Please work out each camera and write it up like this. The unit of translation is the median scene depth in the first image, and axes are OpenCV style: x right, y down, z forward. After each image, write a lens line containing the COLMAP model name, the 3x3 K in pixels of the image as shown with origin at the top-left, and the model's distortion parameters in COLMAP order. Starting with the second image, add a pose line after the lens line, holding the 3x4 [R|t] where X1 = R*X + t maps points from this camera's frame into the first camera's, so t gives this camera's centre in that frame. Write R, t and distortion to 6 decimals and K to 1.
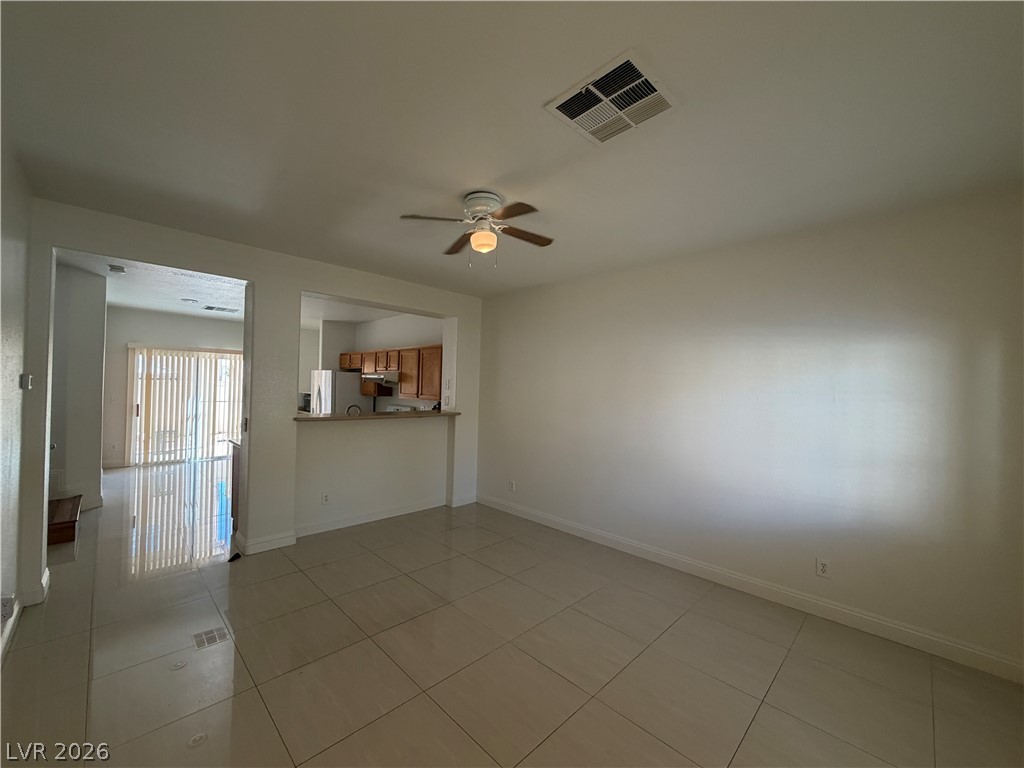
lens RADIAL K [[410.3, 0, 512.7], [0, 410.3, 383.4], [0, 0, 1]] dist [-0.001521, 0.000762]
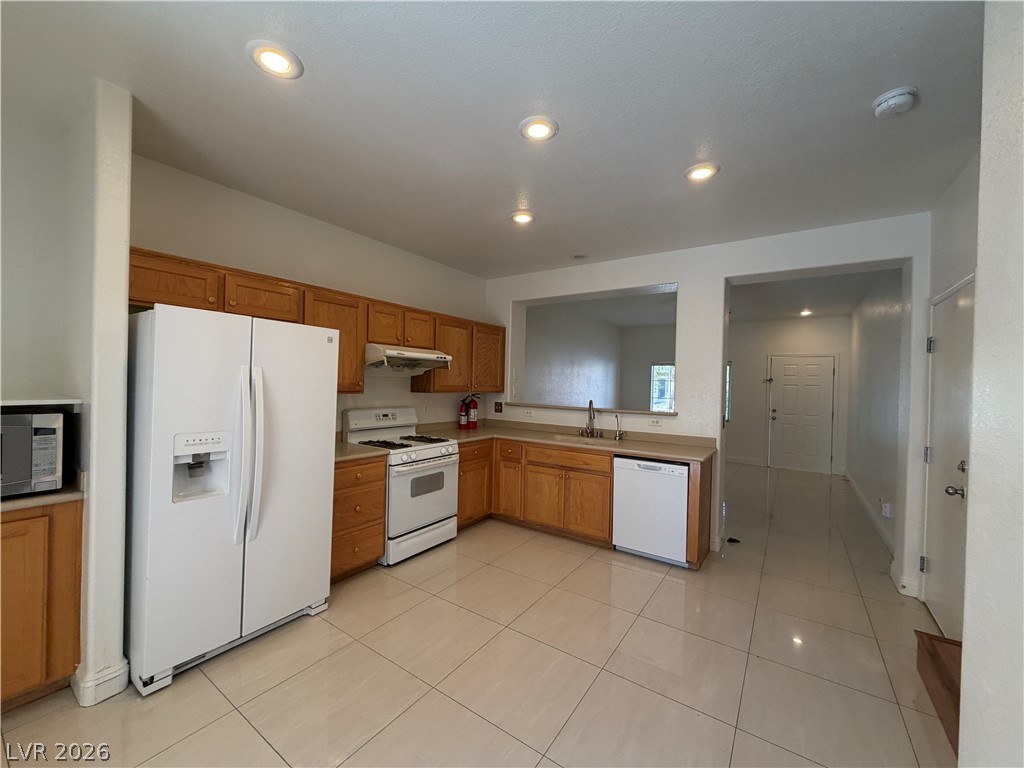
lens RADIAL K [[410.3, 0, 510.5], [0, 410.3, 386.0], [0, 0, 1]] dist [-0.001521, 0.000762]
pose [[-0.173125, -0.037637, 0.984180, -0.759236], [-0.032836, 0.998935, 0.032426, 0.001621], [-0.984352, -0.026702, -0.174176, 0.835243]]
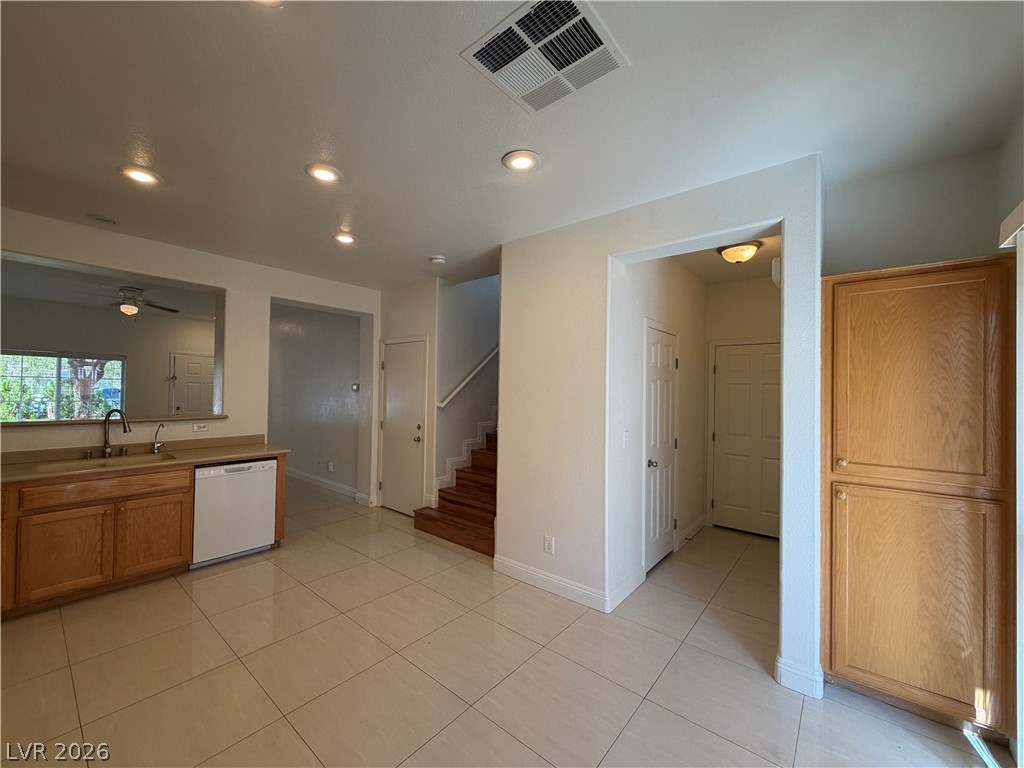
lens RADIAL K [[410.3, 0, 510.7], [0, 410.3, 385.4], [0, 0, 1]] dist [-0.001521, 0.000762]
pose [[-0.995267, -0.043877, -0.086712, -0.624232], [-0.042475, 0.998936, -0.017948, 0.000279], [0.087407, -0.014180, -0.996072, 1.070211]]
